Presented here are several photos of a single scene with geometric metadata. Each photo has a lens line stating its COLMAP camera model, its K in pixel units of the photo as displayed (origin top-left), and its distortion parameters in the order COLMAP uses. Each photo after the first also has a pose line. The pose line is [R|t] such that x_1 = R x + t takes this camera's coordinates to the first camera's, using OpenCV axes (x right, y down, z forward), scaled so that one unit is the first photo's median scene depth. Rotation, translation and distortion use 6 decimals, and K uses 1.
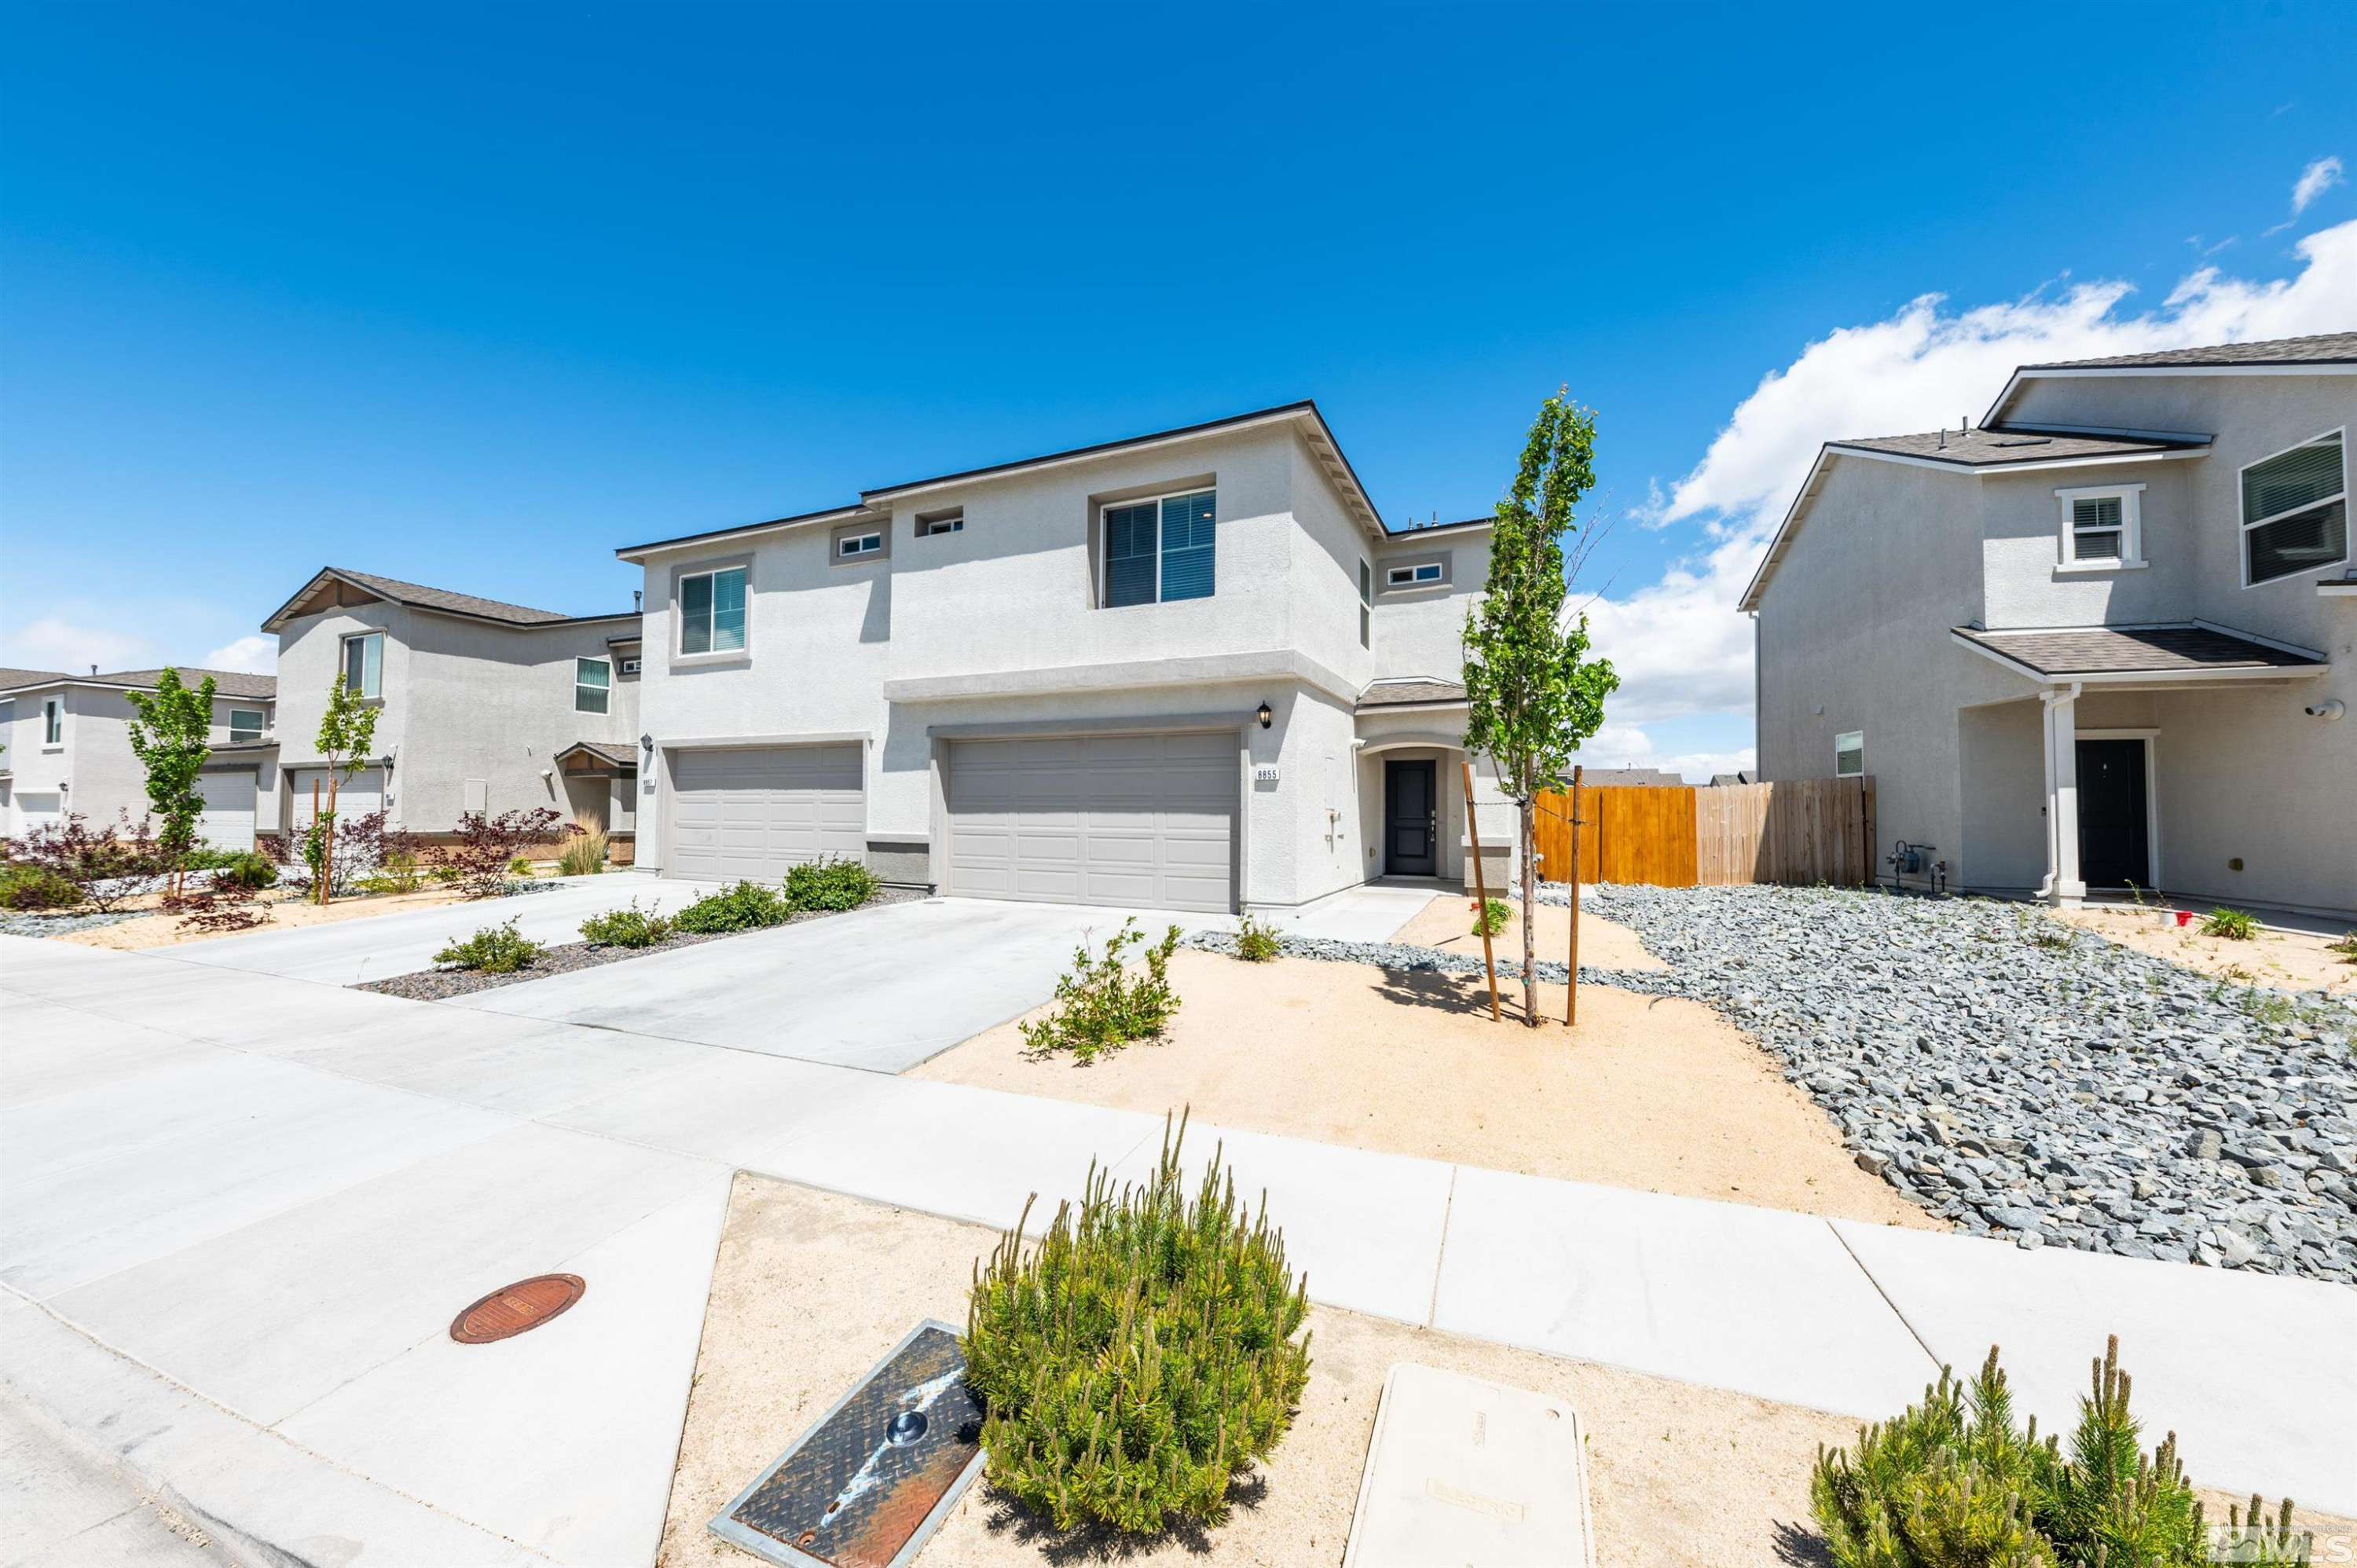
lens RADIAL K [[830.3, 0, 1178.5], [0, 830.3, 784.0], [0, 0, 1]] dist [0.004645, -0.000149]
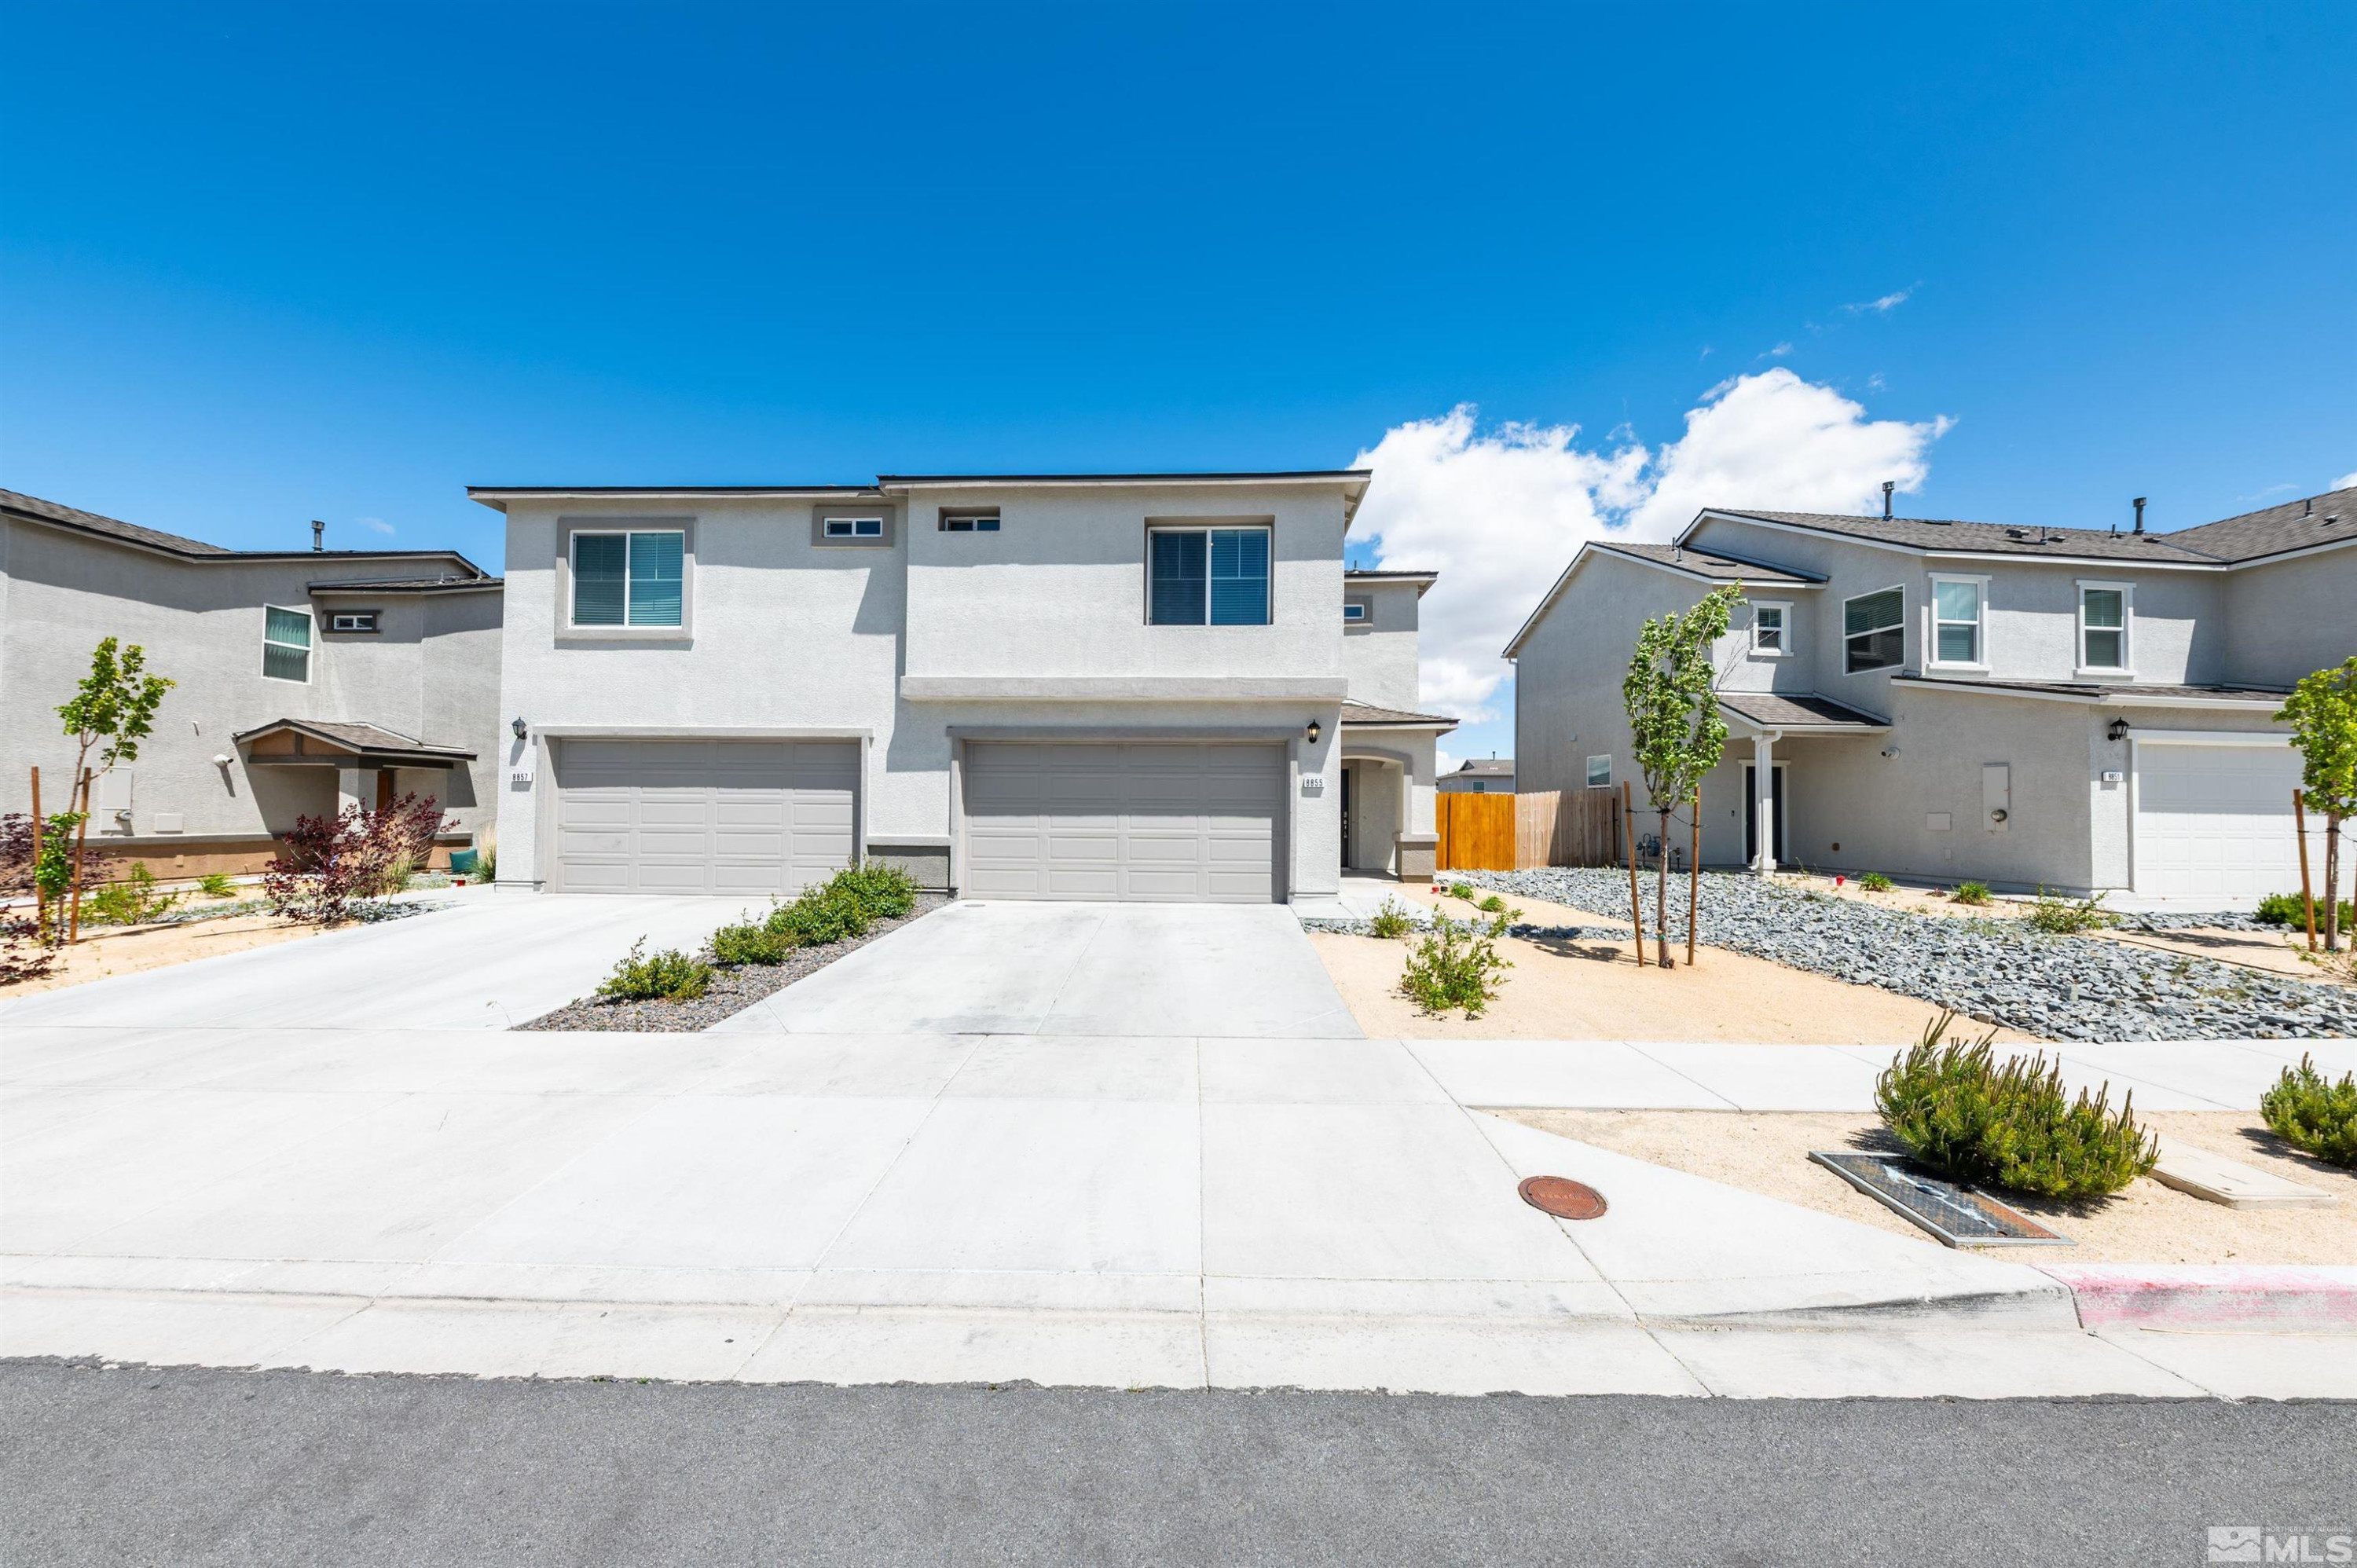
lens RADIAL K [[819.6, 0, 1170.9], [0, 819.6, 791.5], [0, 0, 1]] dist [0.014273, -0.004829]
pose [[0.928266, 0.009891, 0.371785, -0.429987], [-0.014486, 0.999849, 0.009568, -0.005916], [-0.371634, -0.014267, 0.928270, 0.004204]]
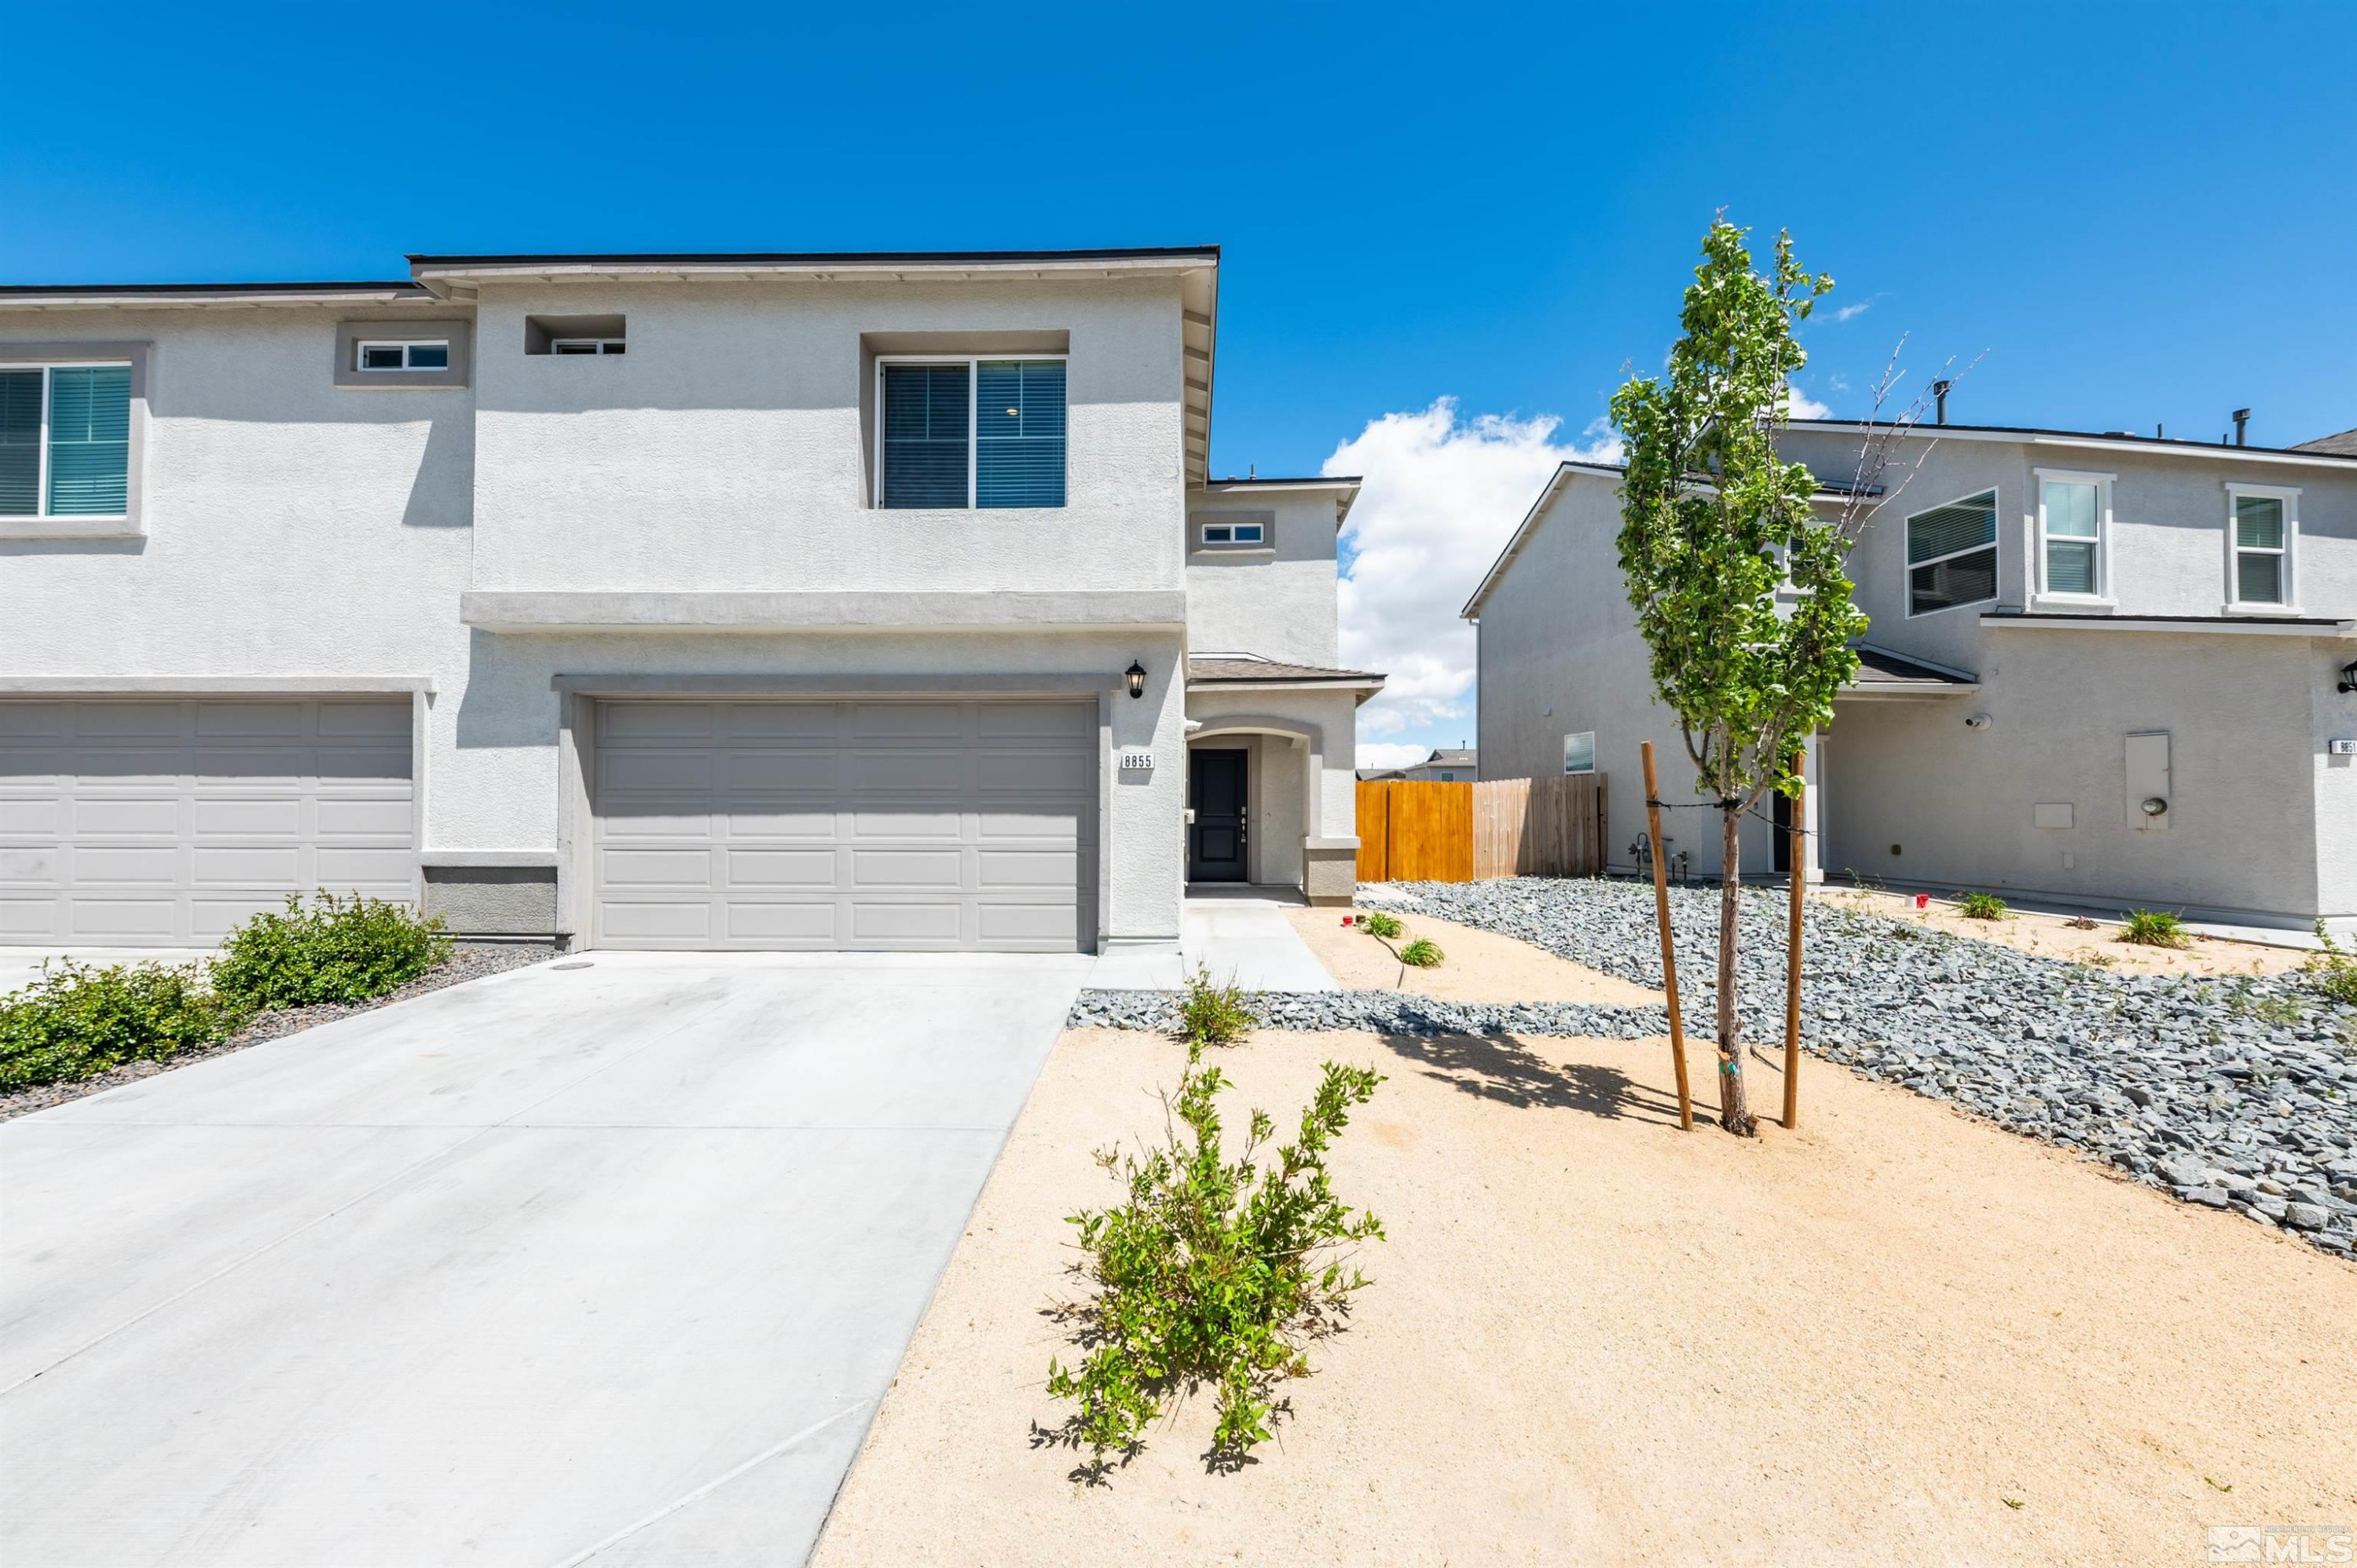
lens RADIAL K [[819.6, 0, 1170.9], [0, 819.6, 791.5], [0, 0, 1]] dist [0.014273, -0.004829]
pose [[0.919023, 0.002205, 0.394197, -0.128211], [-0.008877, 0.999847, 0.015102, 0.003475], [-0.394104, -0.017378, 0.918902, 0.273908]]
